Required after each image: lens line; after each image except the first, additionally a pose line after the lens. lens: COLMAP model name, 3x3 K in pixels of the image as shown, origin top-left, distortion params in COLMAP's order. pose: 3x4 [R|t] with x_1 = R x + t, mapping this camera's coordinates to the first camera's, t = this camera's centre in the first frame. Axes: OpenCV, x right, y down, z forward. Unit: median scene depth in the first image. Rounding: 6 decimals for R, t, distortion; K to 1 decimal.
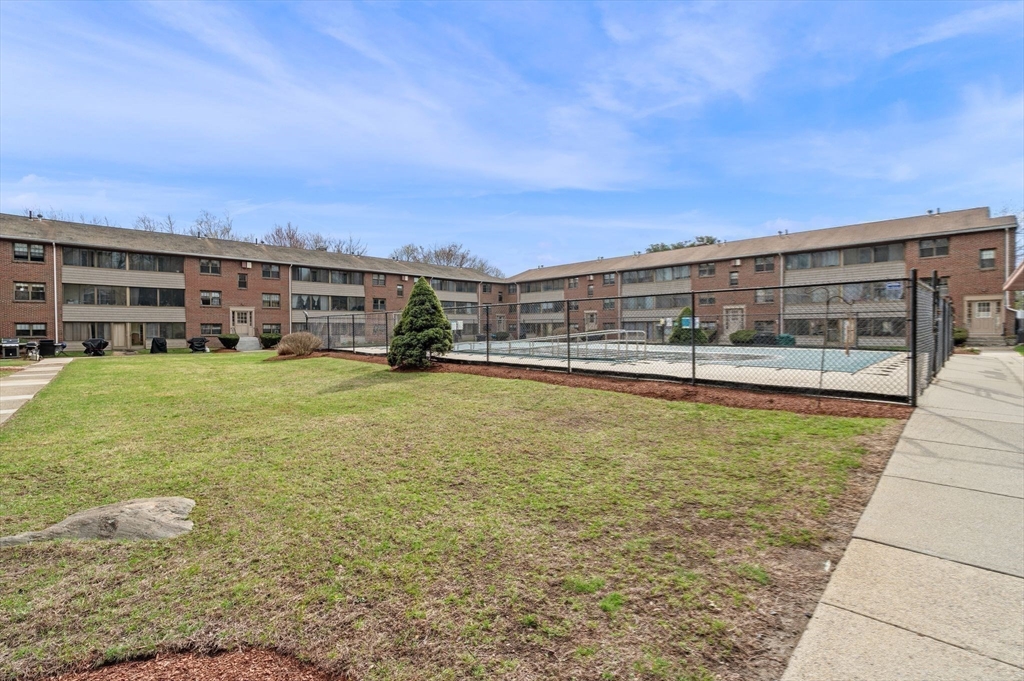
lens RADIAL K [[457.0, 0, 509.6], [0, 457.0, 337.7], [0, 0, 1]] dist [-0.003818, -0.000941]
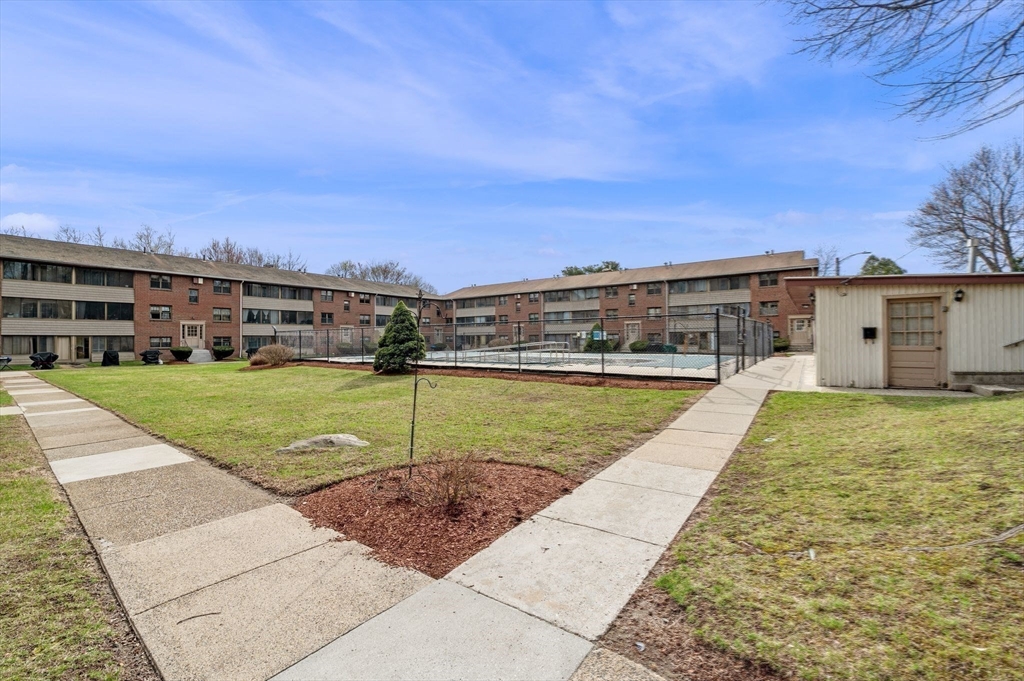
lens RADIAL K [[457.0, 0, 509.6], [0, 457.0, 337.7], [0, 0, 1]] dist [-0.003818, -0.000941]
pose [[0.983151, -0.003404, 0.182764, -0.070229], [0.007608, 0.999722, -0.022309, 0.000338], [-0.182637, 0.023324, 0.982904, -0.172481]]
